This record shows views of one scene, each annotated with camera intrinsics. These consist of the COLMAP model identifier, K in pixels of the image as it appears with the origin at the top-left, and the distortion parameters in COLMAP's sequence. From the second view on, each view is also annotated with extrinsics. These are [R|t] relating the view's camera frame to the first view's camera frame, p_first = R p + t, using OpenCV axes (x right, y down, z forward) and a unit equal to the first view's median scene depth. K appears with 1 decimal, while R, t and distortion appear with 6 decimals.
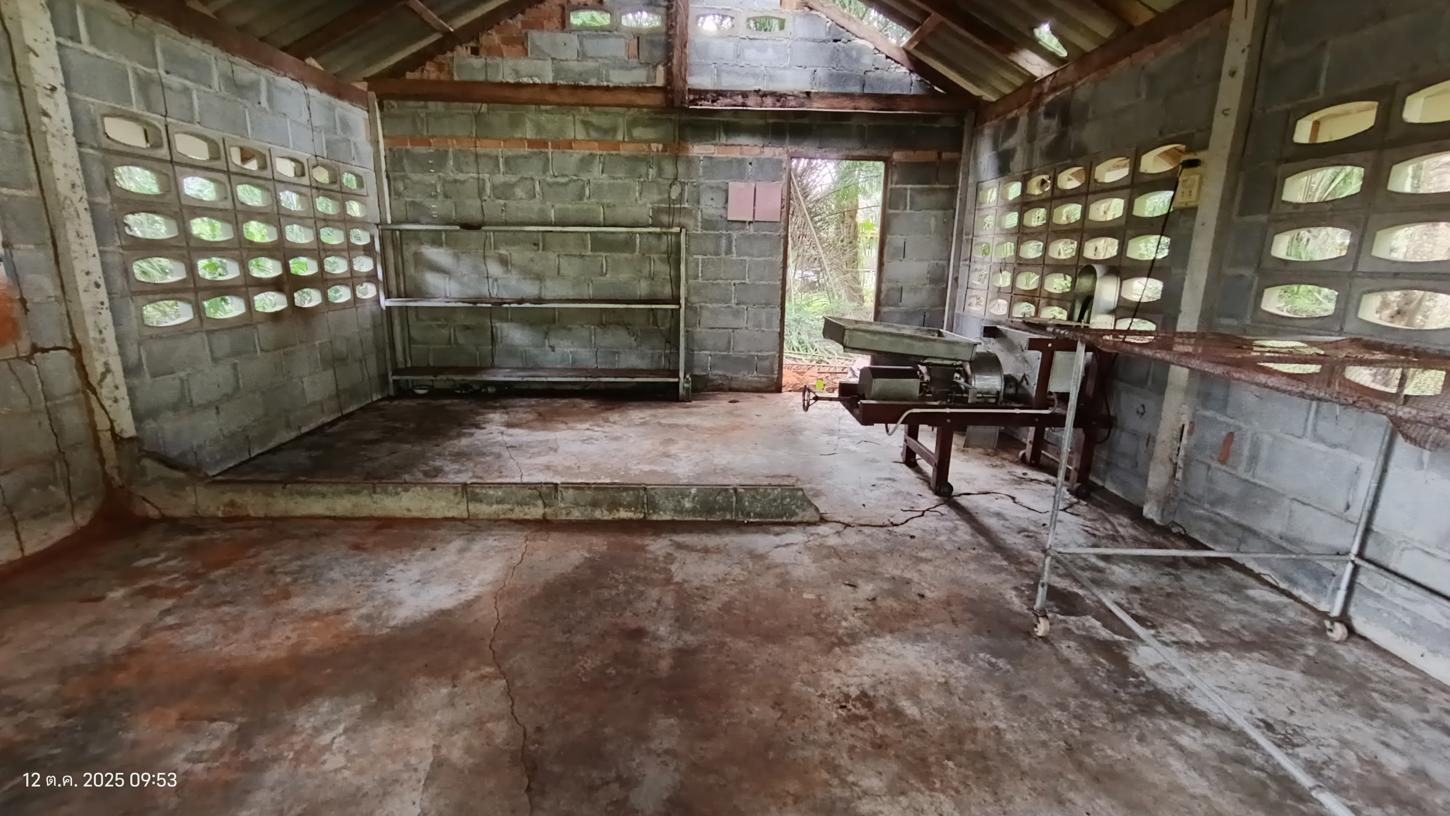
lens RADIAL K [[665.2, 0, 719.7], [0, 665.2, 419.7], [0, 0, 1]] dist [-0.038564, 0.006350]
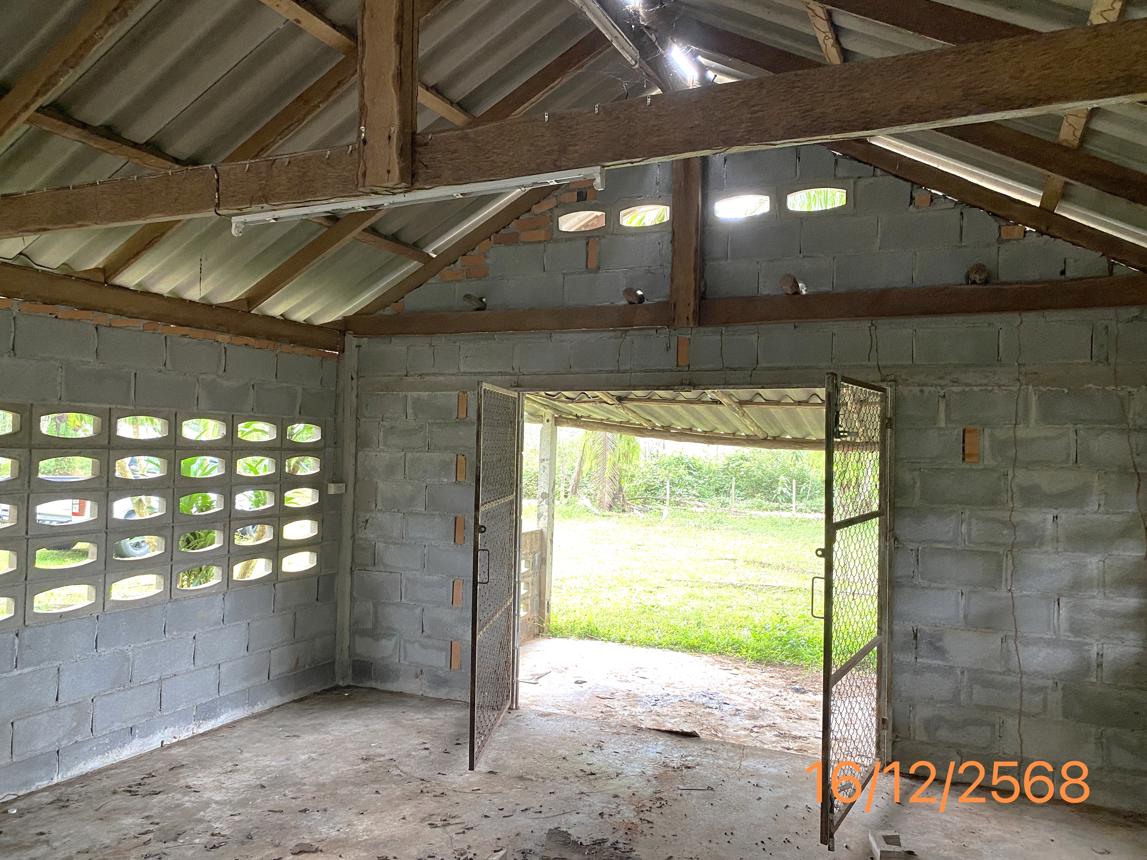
lens RADIAL K [[839.5, 0, 575.2], [0, 839.5, 429.1], [0, 0, 1]] dist [0.038100, -0.007359]
pose [[-0.901155, -0.028605, 0.432552, -0.530036], [0.063029, 0.978571, 0.196024, -0.564723], [-0.428891, 0.203912, -0.880041, 1.610295]]
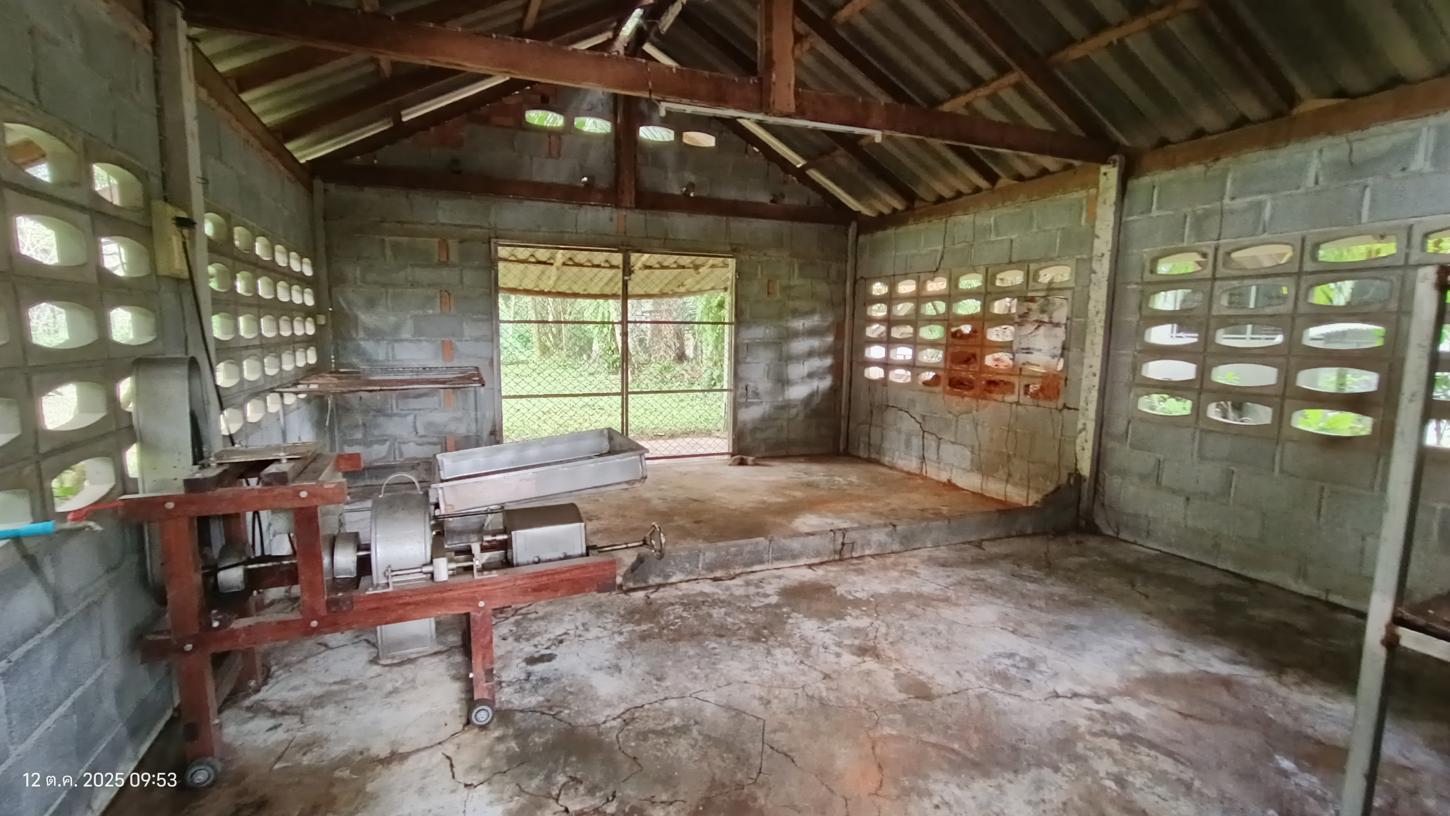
lens RADIAL K [[665.2, 0, 732.4], [0, 665.2, 413.6], [0, 0, 1]] dist [-0.038564, 0.006350]
pose [[-0.931003, 0.016319, -0.364647, 0.406145], [-0.112767, 0.937272, 0.329856, -0.535879], [0.347156, 0.348217, -0.870763, 2.075306]]
